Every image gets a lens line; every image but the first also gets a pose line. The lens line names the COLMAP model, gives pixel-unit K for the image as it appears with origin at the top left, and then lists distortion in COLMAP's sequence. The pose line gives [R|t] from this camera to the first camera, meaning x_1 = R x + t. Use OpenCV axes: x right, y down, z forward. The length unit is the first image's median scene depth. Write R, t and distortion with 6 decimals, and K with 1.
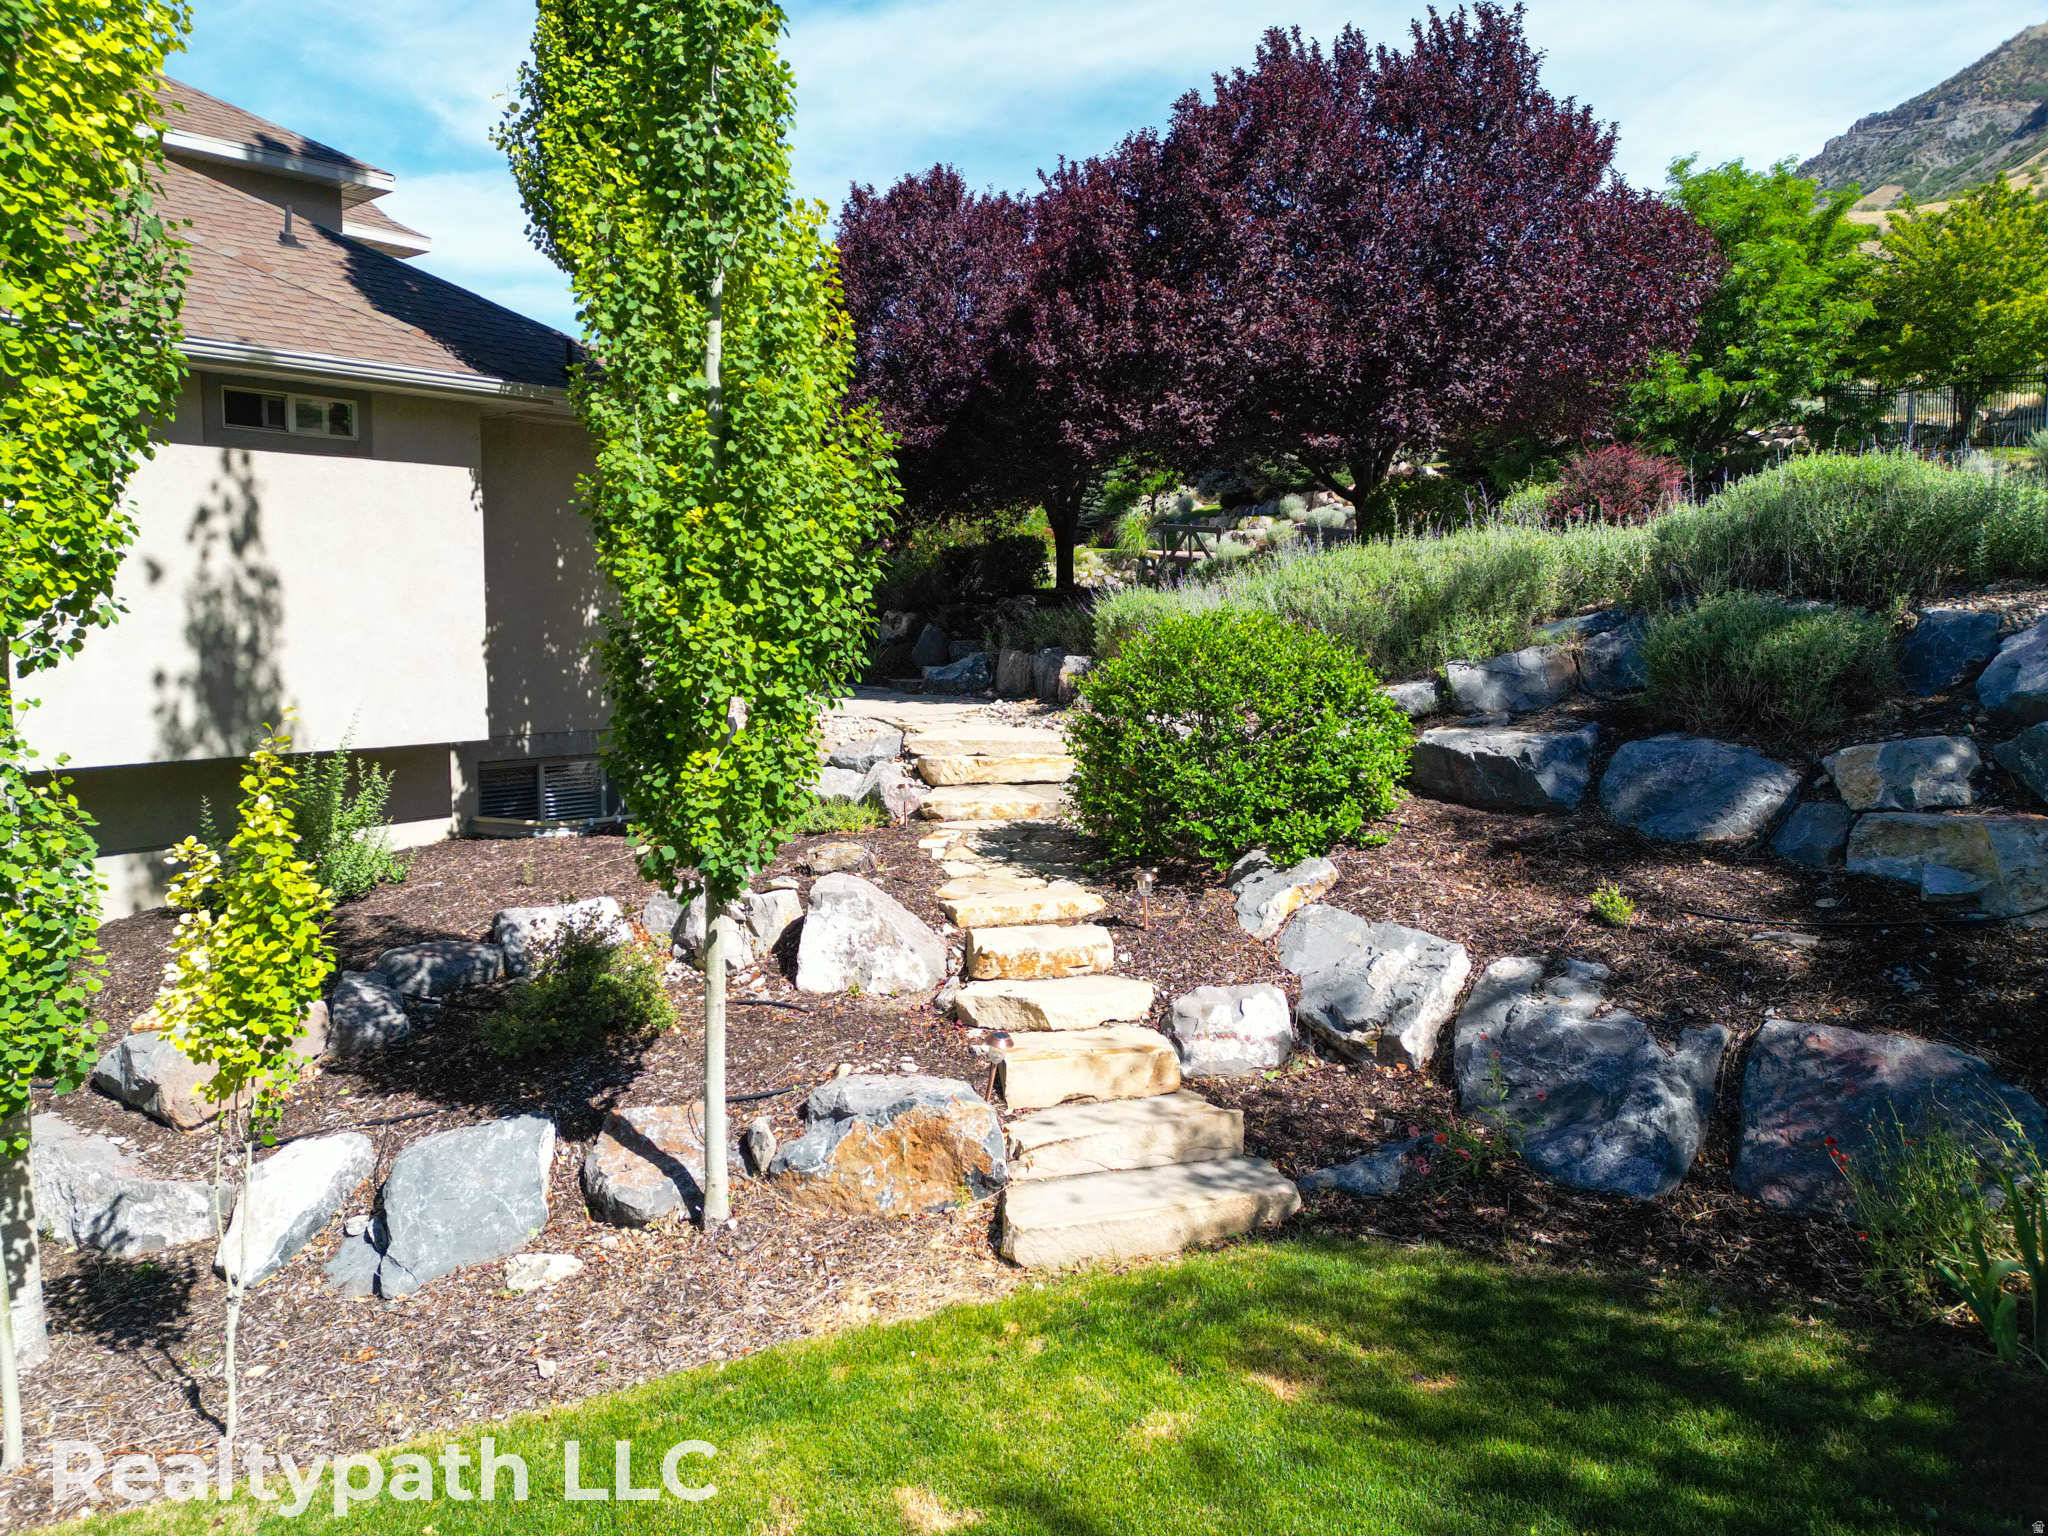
lens RADIAL K [[1507.2, 0, 988.0], [0, 1507.2, 748.4], [0, 0, 1]] dist [0.154074, -0.194127]
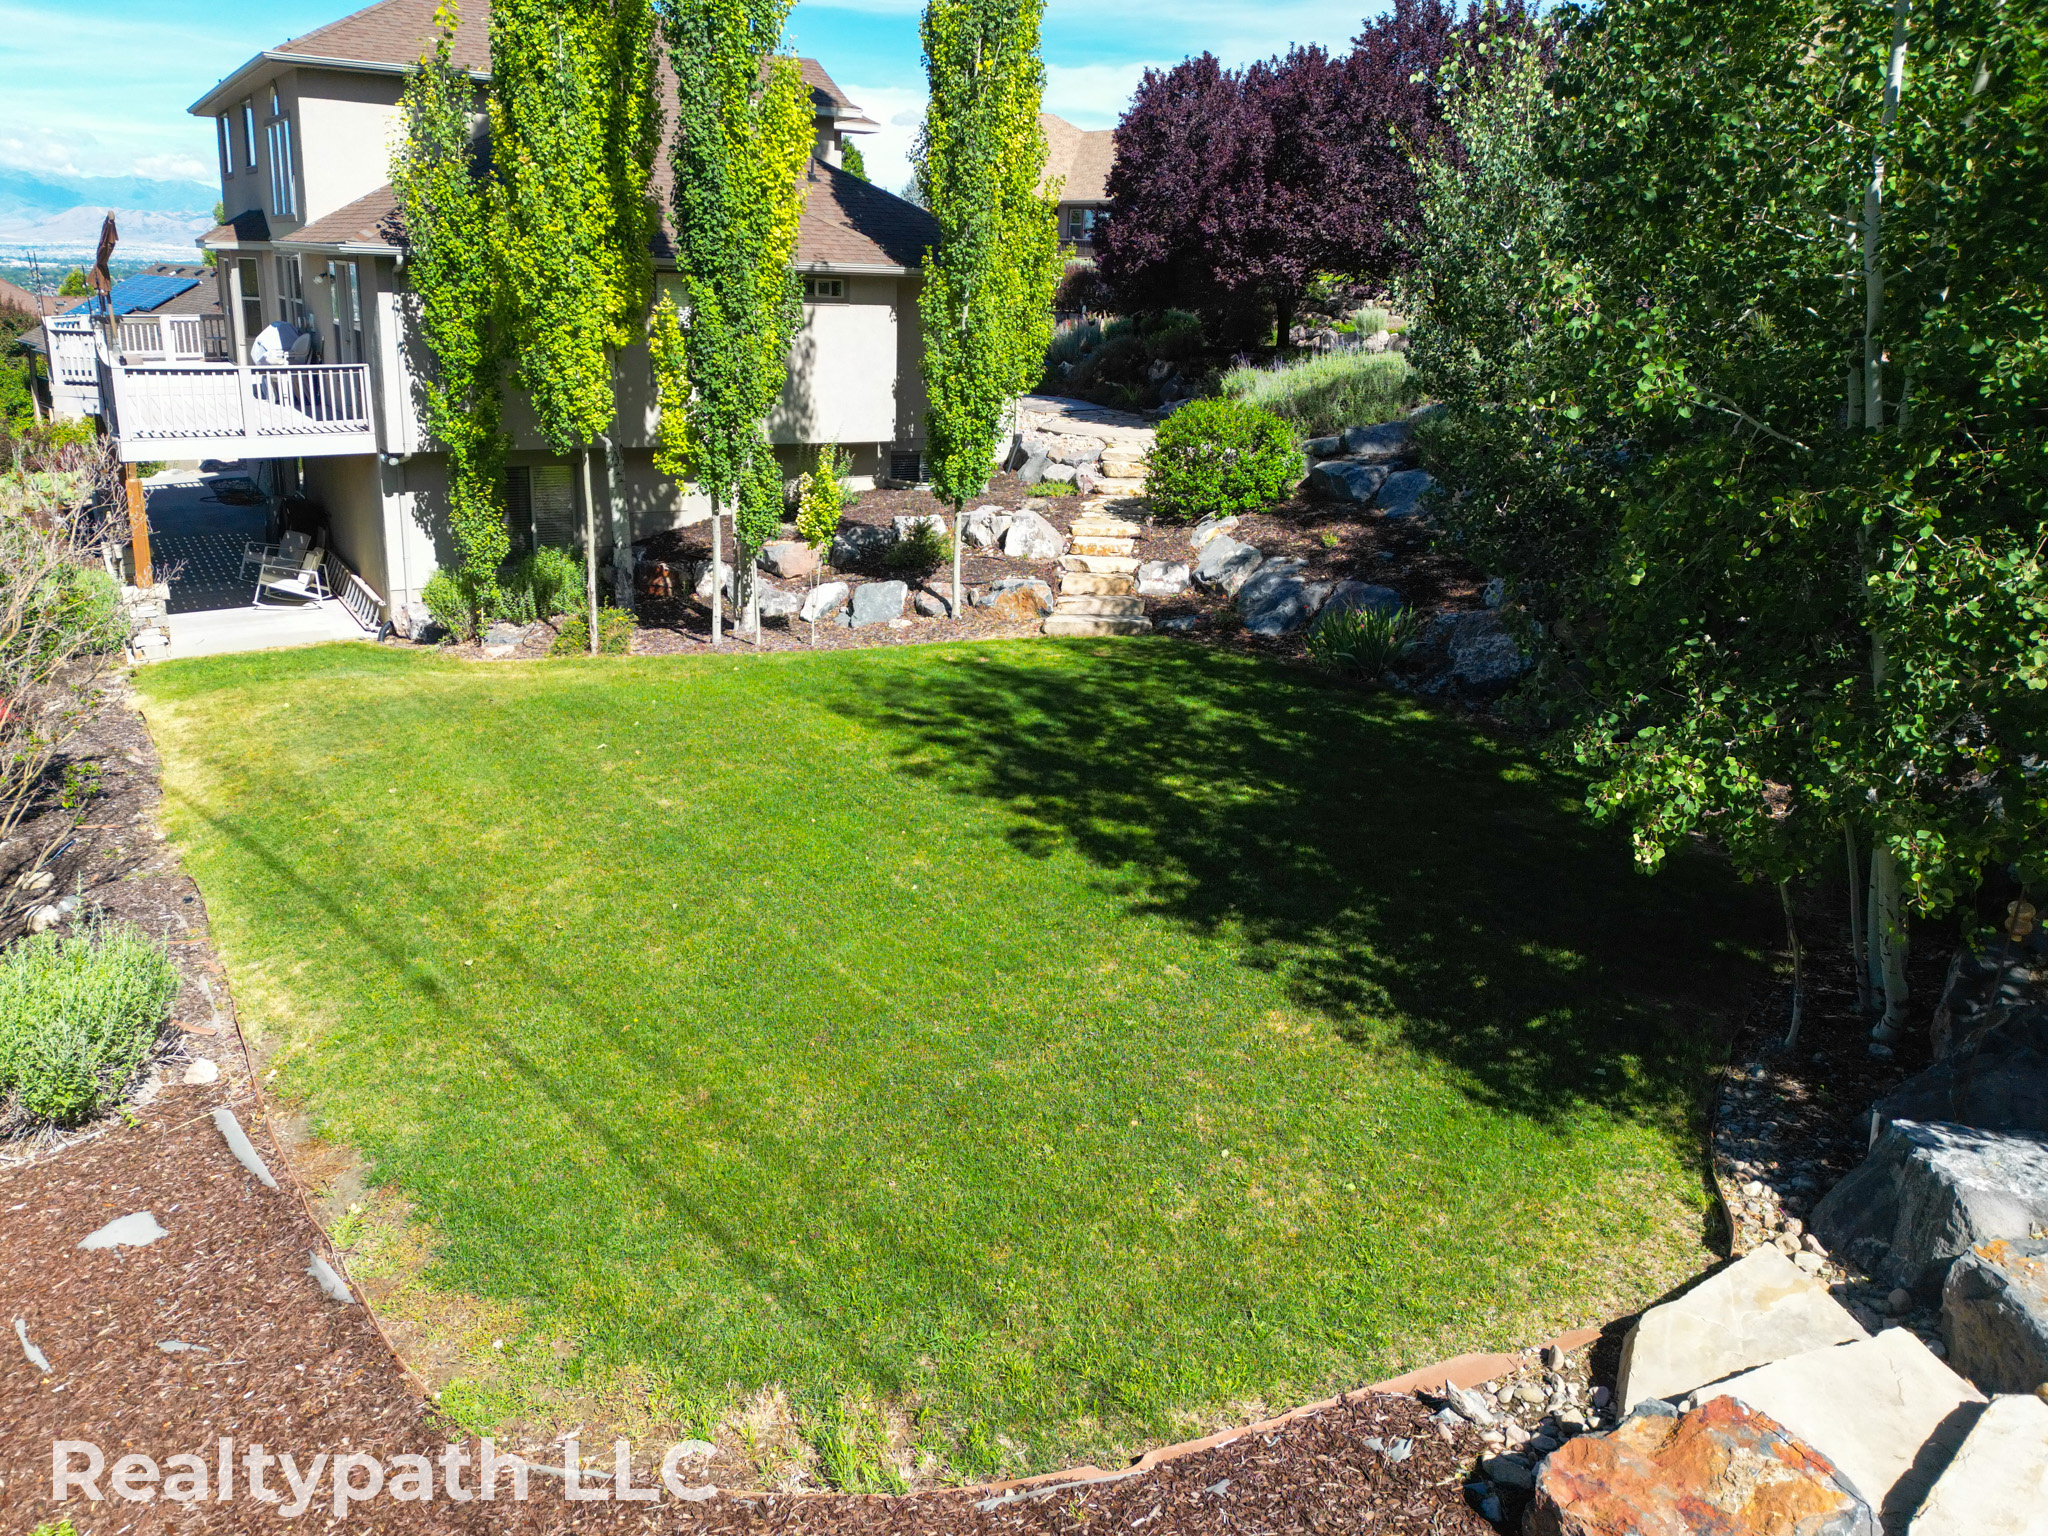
lens RADIAL K [[1606.6, 0, 1024.0], [0, 1606.6, 768.0], [0, 0, 1]] dist [0.064528, -0.044043]
pose [[0.967214, 0.102280, -0.232456, 0.659954], [-0.054510, 0.977592, 0.203331, -0.042943], [0.248044, -0.183993, 0.951116, -1.858557]]
